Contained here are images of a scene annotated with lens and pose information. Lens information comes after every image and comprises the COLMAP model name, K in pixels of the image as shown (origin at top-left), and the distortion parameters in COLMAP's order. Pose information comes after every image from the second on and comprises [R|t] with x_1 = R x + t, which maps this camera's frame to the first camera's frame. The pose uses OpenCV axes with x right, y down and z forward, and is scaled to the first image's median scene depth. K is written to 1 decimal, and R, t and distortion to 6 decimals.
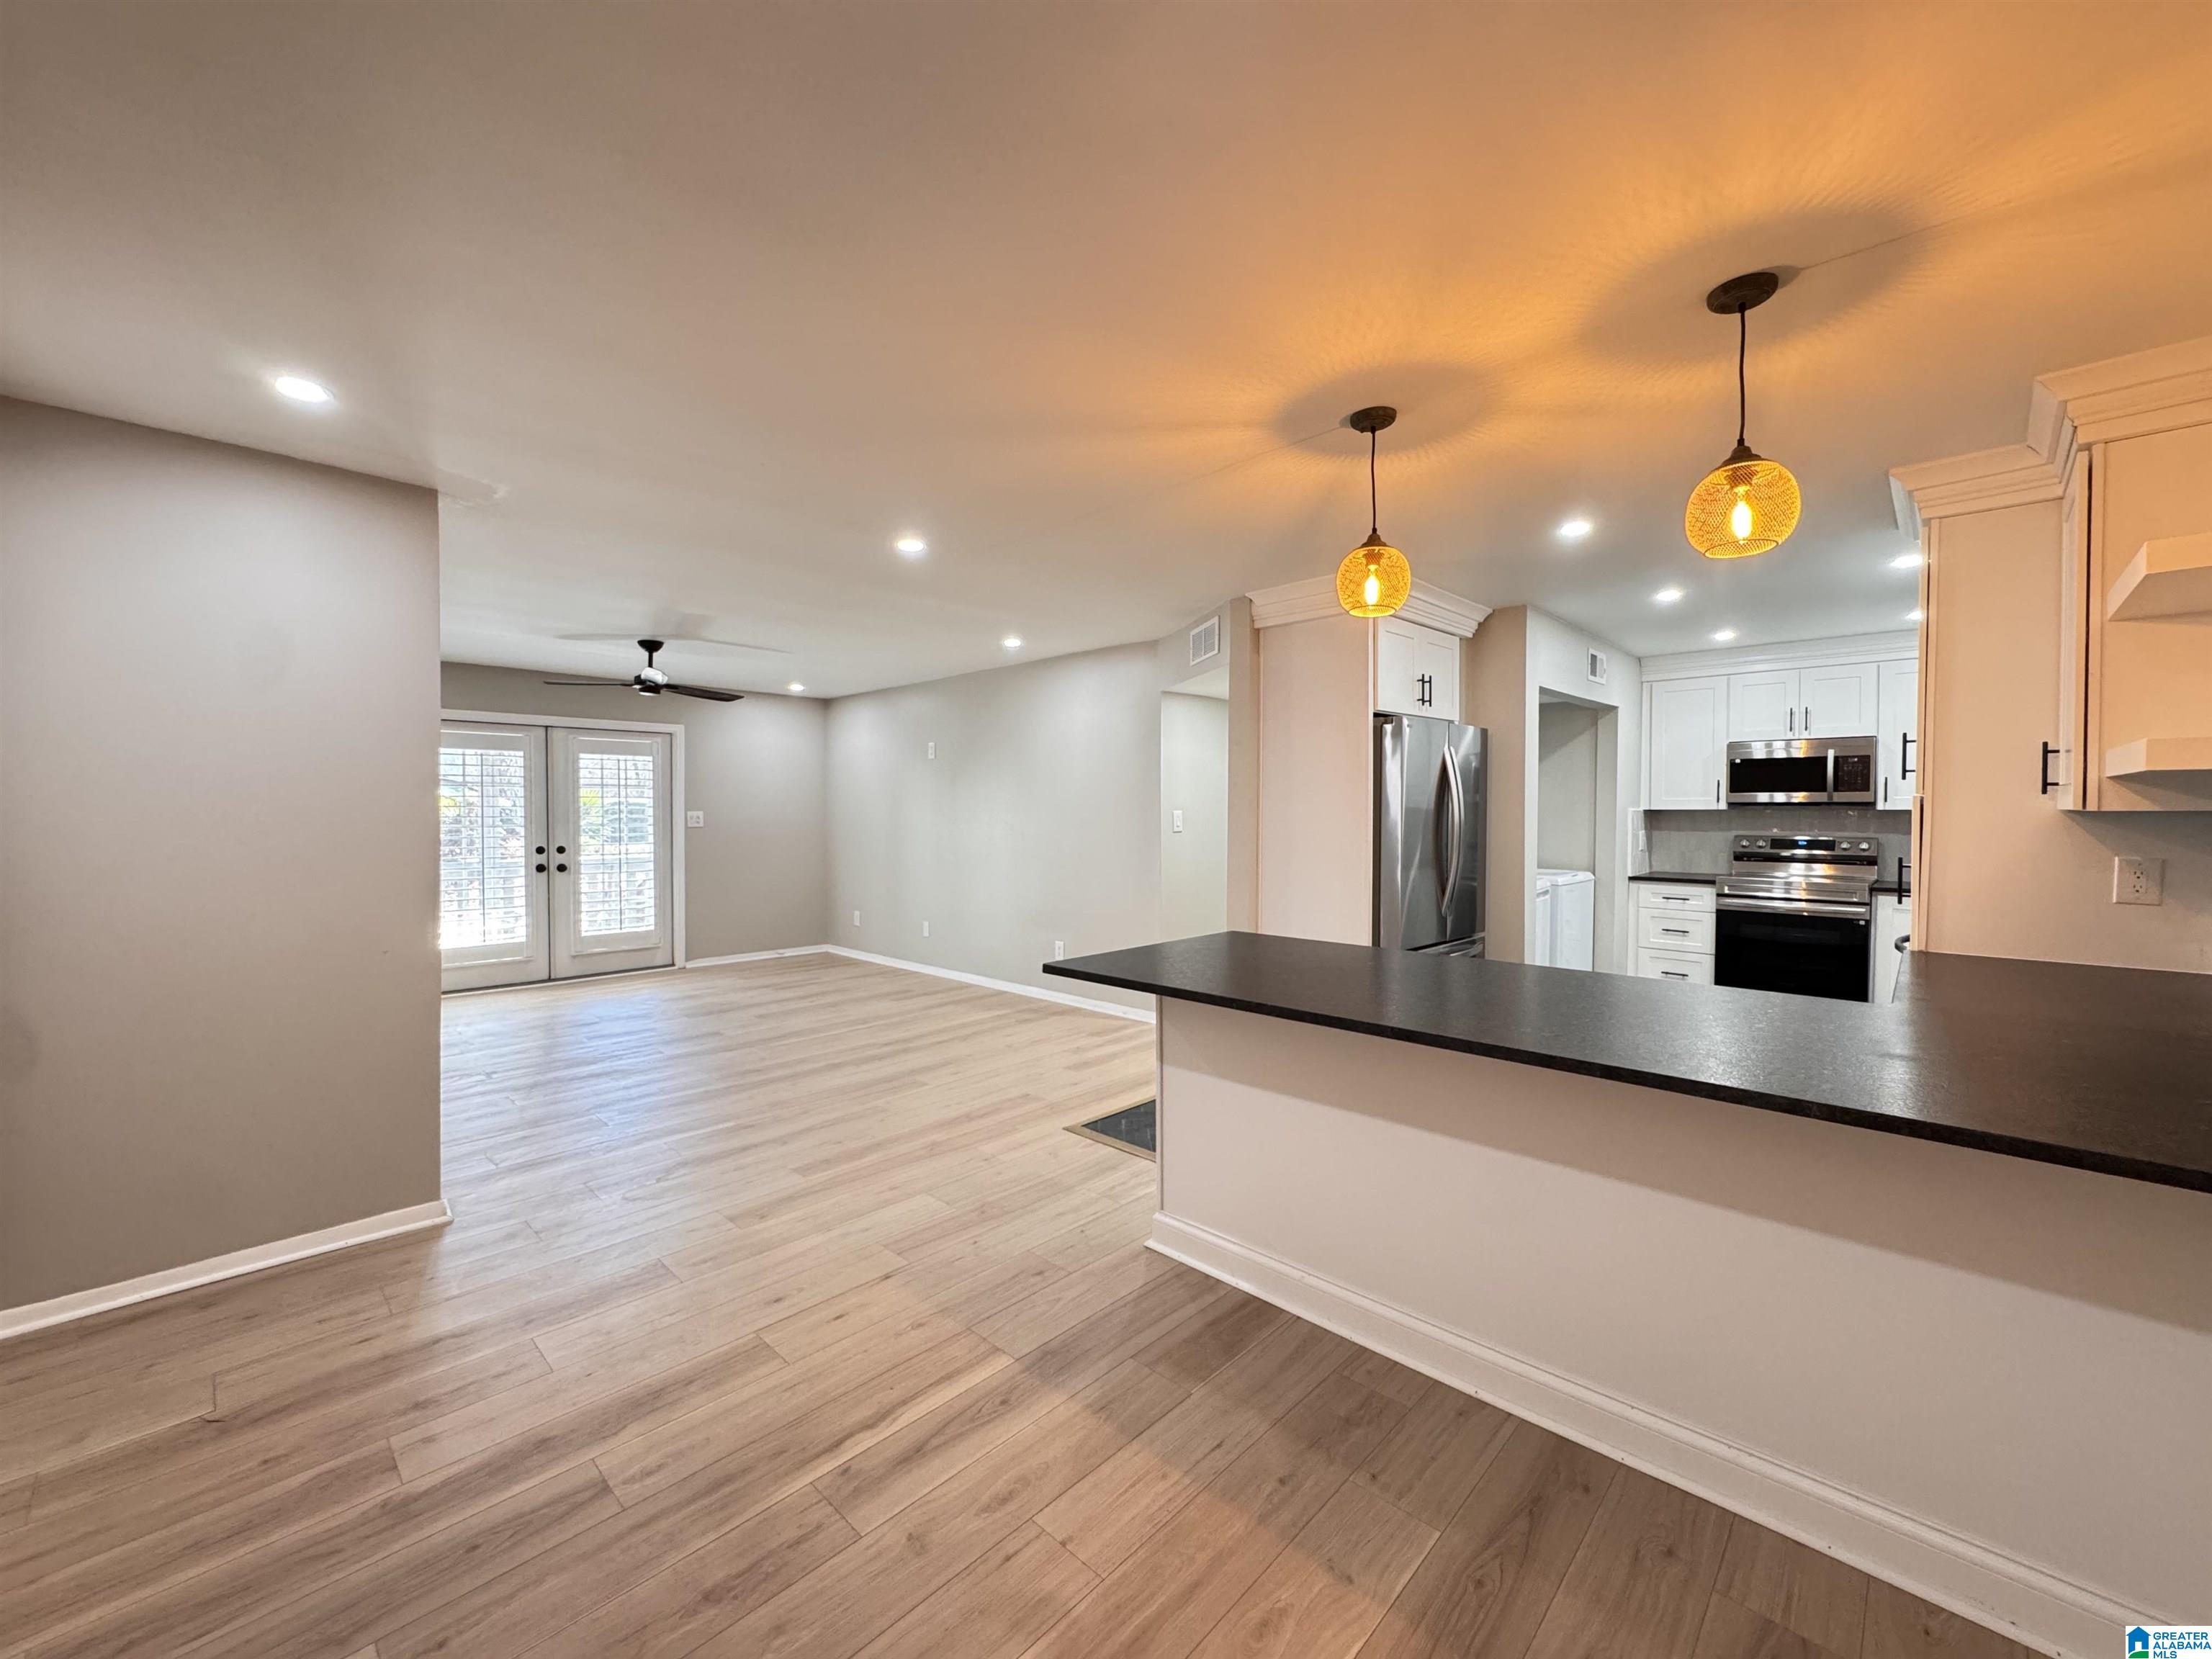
lens RADIAL K [[885.8, 0, 1106.0], [0, 885.8, 829.5], [0, 0, 1]] dist [-0.002479, 0.000050]
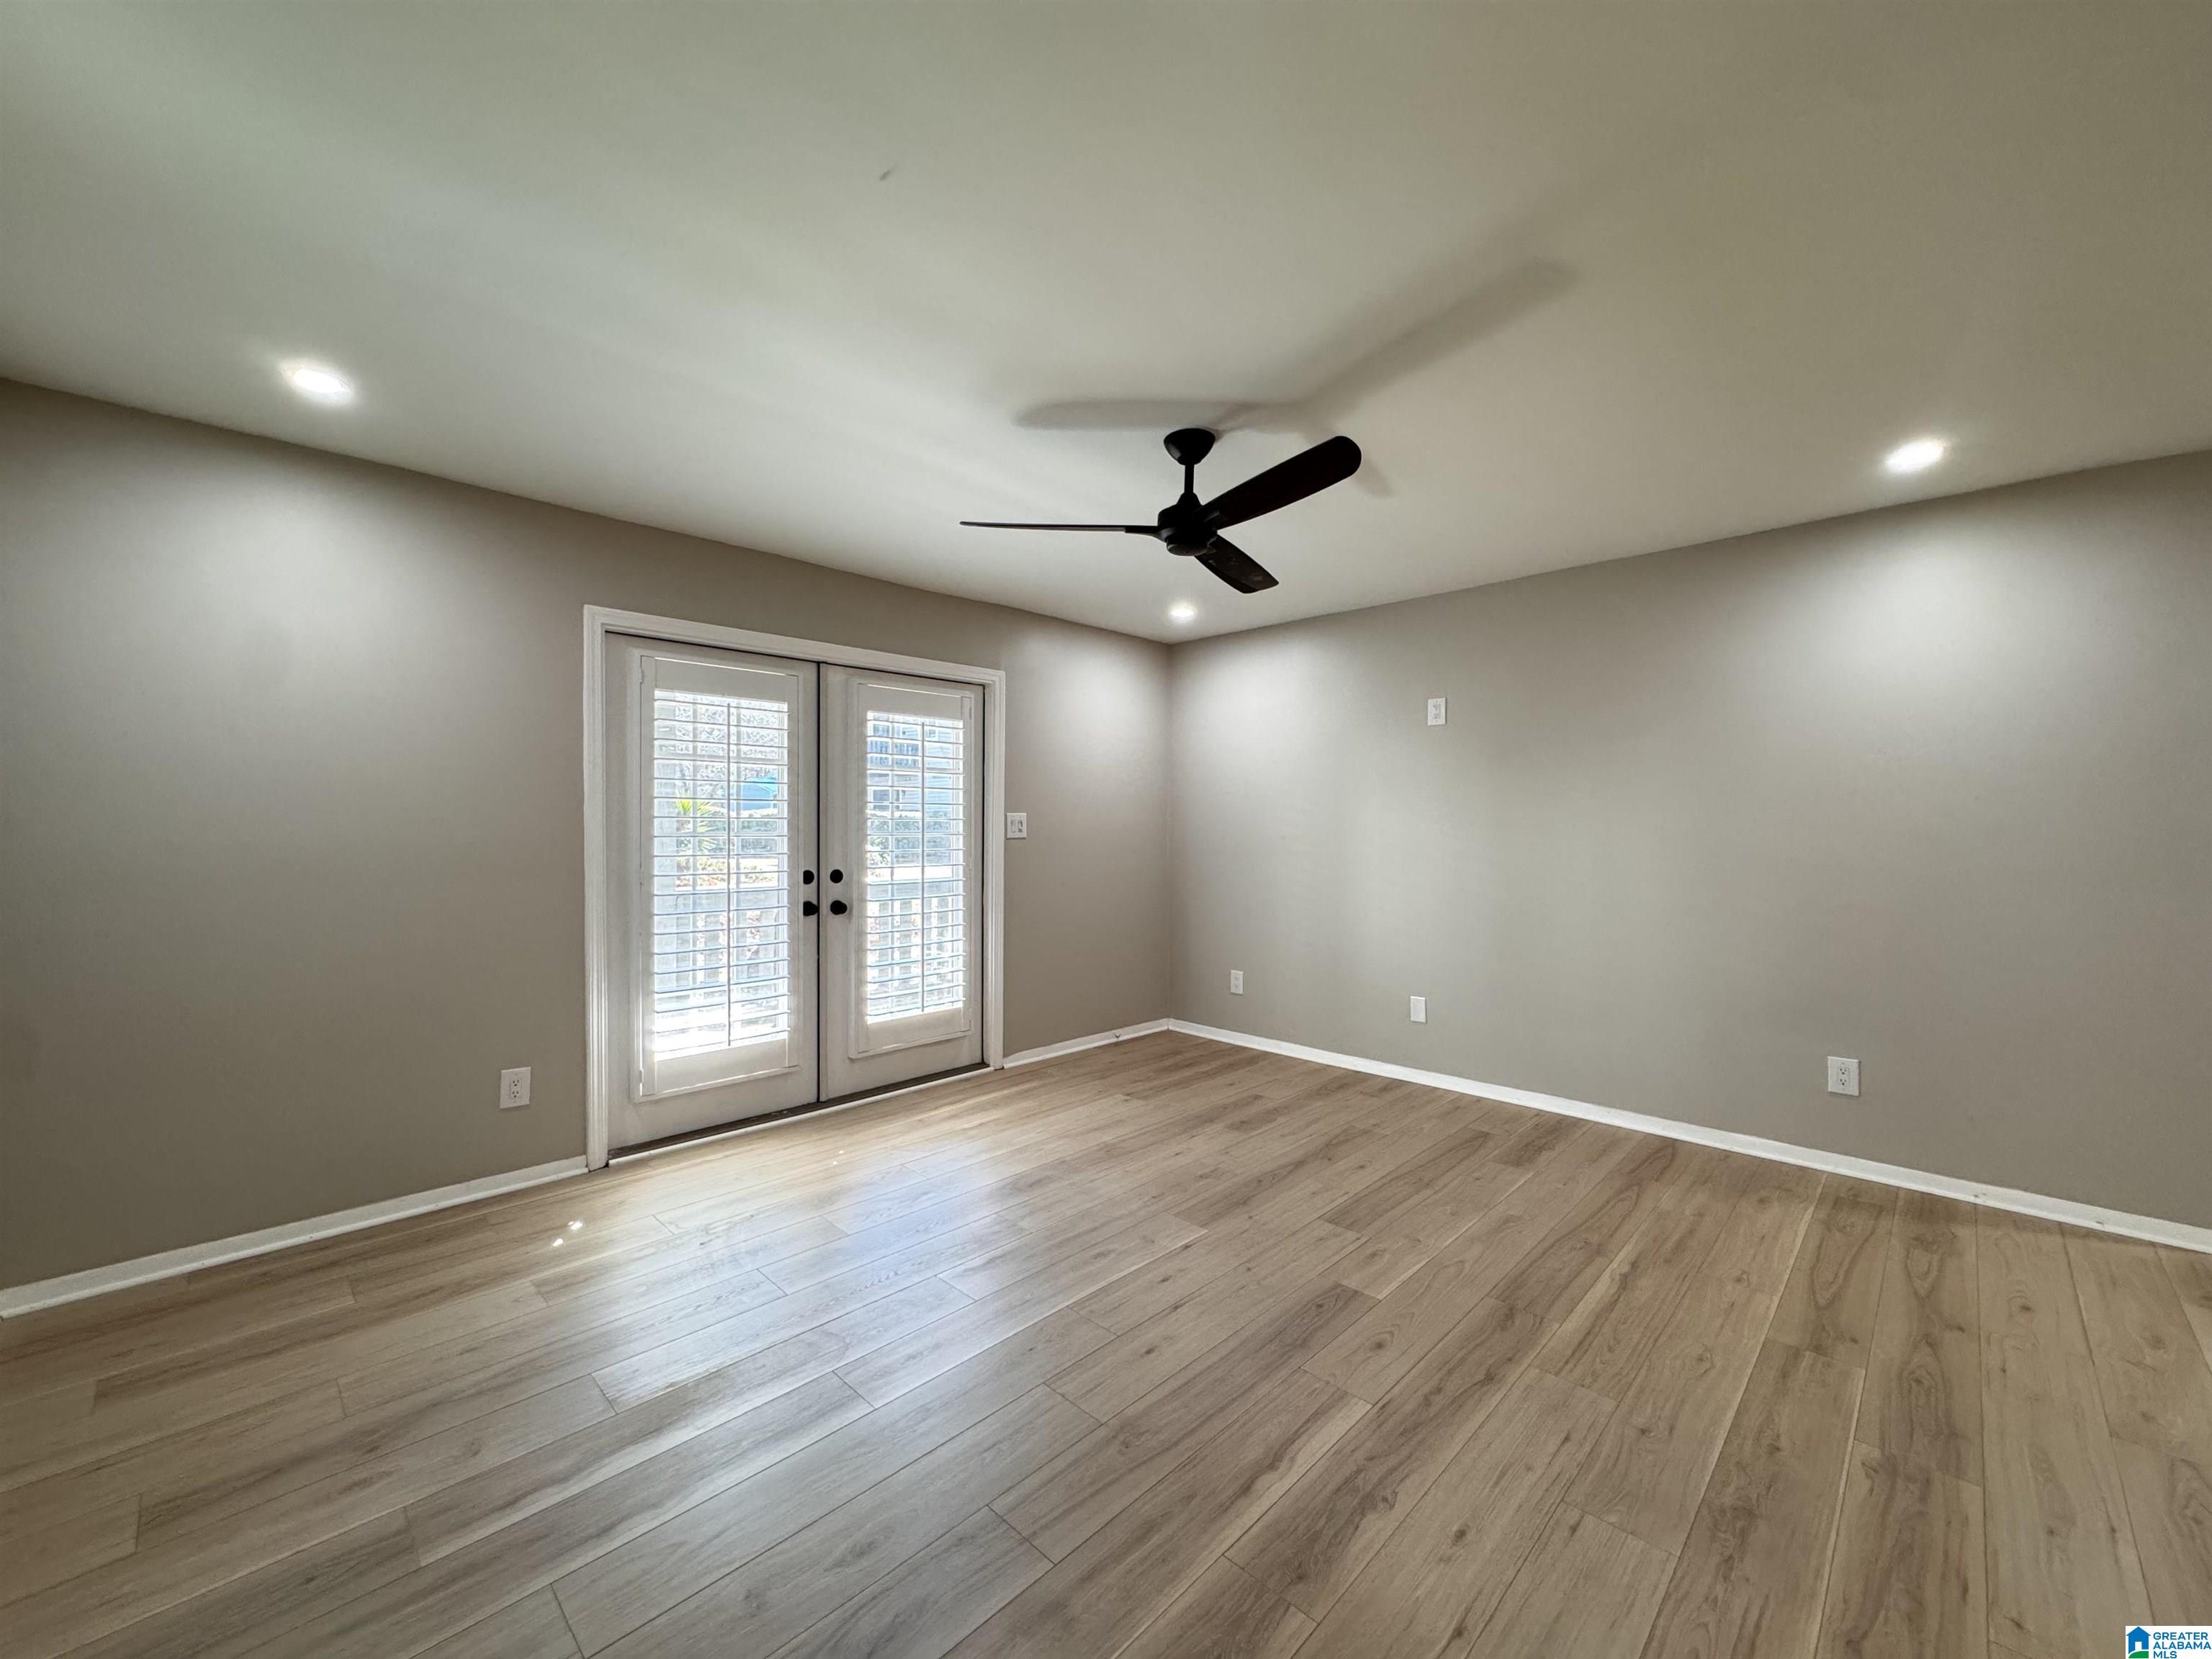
lens RADIAL K [[878.8, 0, 1106.0], [0, 878.8, 829.5], [0, 0, 1]] dist [-0.000178, 0.000116]
pose [[0.999984, 0.005593, 0.001231, -0.455609], [-0.005578, 0.999913, -0.011964, -0.001613], [-0.001297, 0.011957, 0.999928, 0.439089]]
